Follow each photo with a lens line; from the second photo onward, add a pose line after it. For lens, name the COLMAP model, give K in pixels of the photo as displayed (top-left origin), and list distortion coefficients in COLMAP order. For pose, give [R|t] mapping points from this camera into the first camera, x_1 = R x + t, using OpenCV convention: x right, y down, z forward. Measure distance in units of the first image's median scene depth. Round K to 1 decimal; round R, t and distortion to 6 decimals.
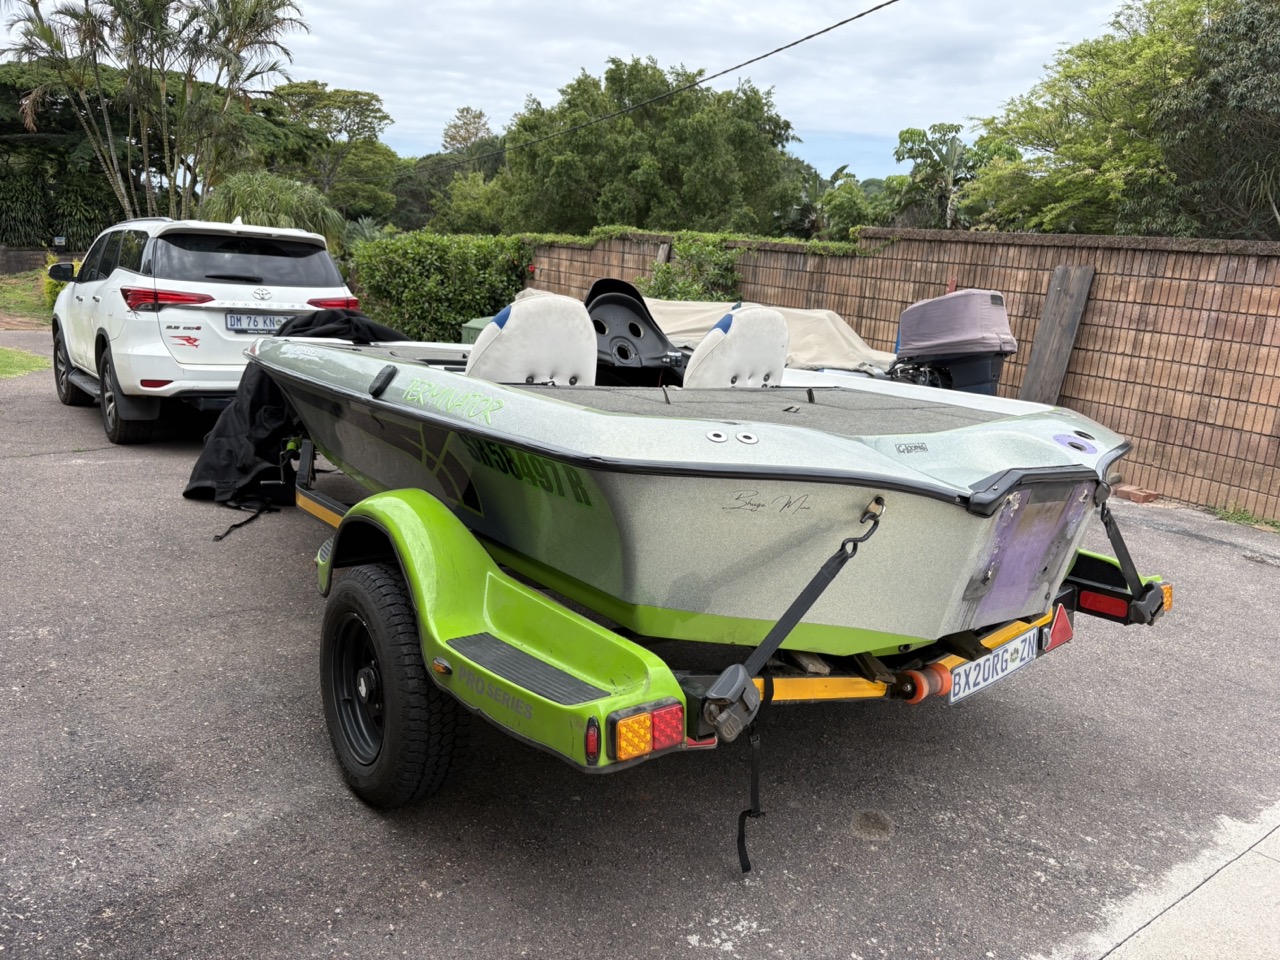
lens RADIAL K [[967.8, 0, 641.0], [0, 967.8, 482.8], [0, 0, 1]] dist [0.038737, -0.043320]
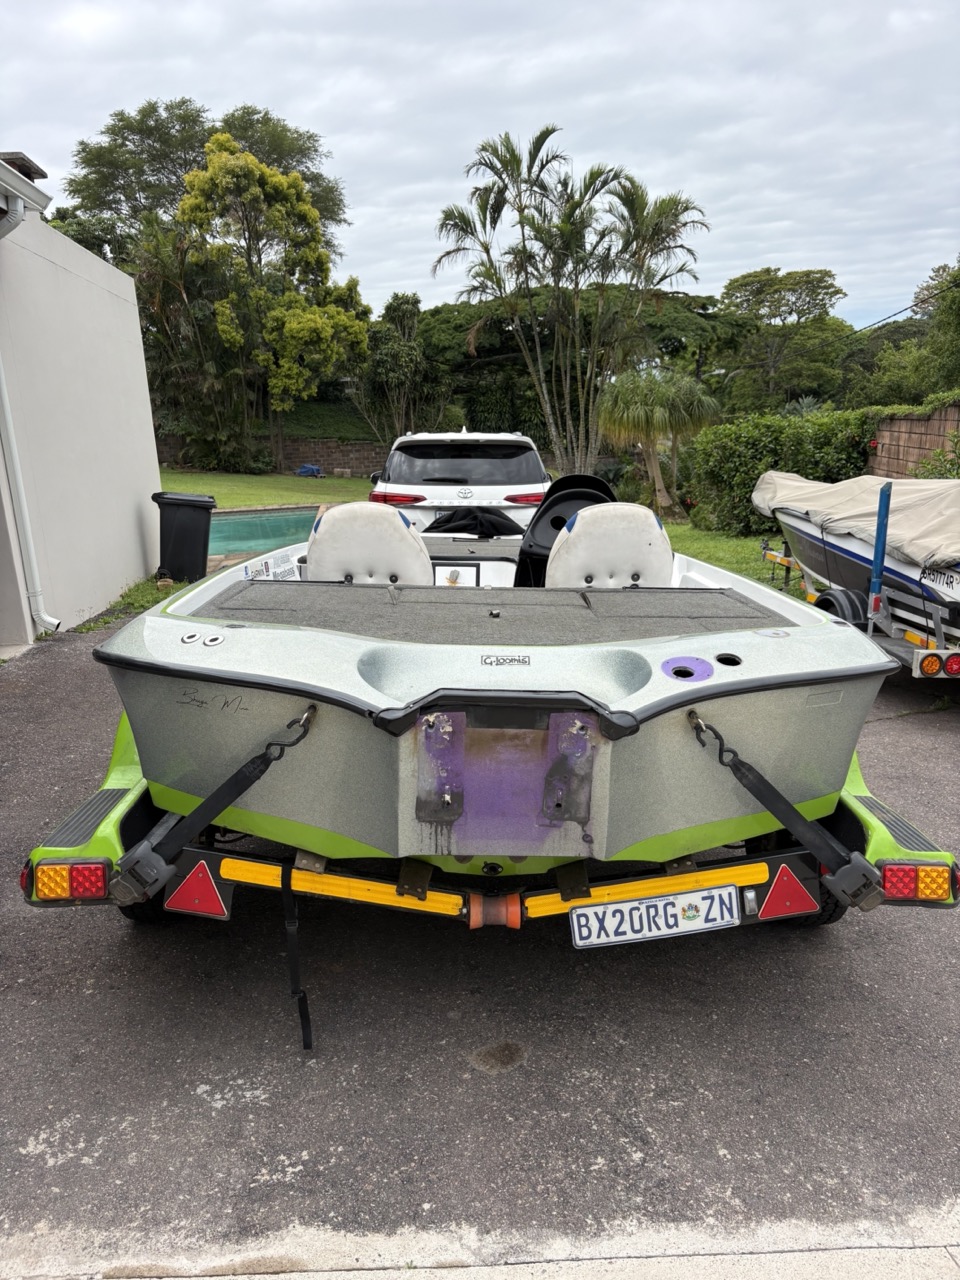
lens RADIAL K [[975.9, 0, 477.8], [0, 975.9, 631.9], [0, 0, 1]] dist [0.022741, -0.011016]
pose [[0.817665, 0.047447, -0.573736, 0.122537], [-0.065617, 0.997784, -0.010998, -0.007896], [0.571943, 0.046639, 0.818967, 0.031082]]
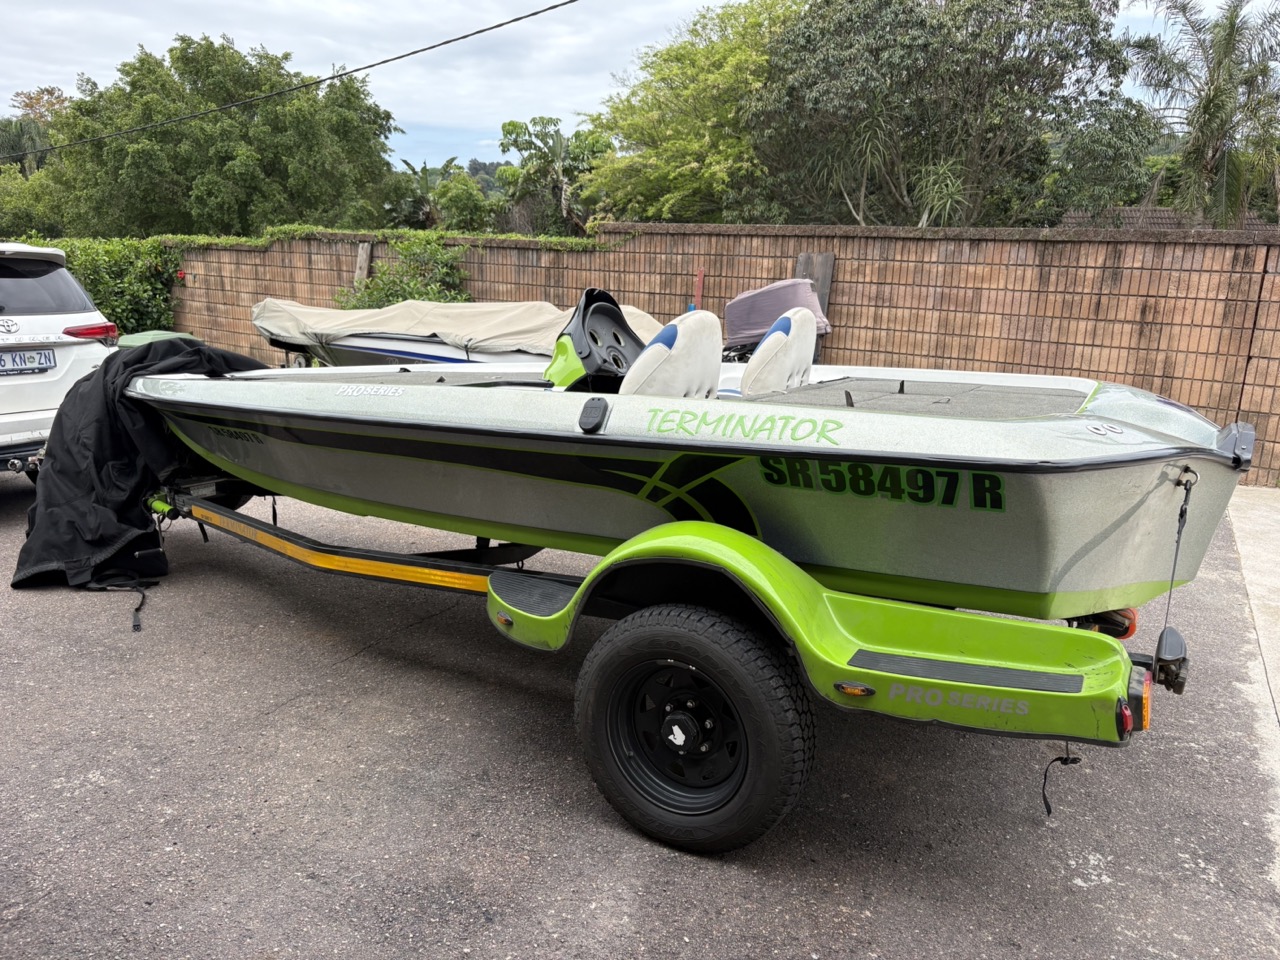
lens RADIAL K [[962.6, 0, 641.3], [0, 962.6, 484.1], [0, 0, 1]] dist [0.021598, 0.000495]
pose [[0.910504, -0.132902, 0.391561, -0.102359], [0.127779, 0.991026, 0.039245, -0.011889], [-0.393263, 0.014300, 0.919315, 0.022259]]
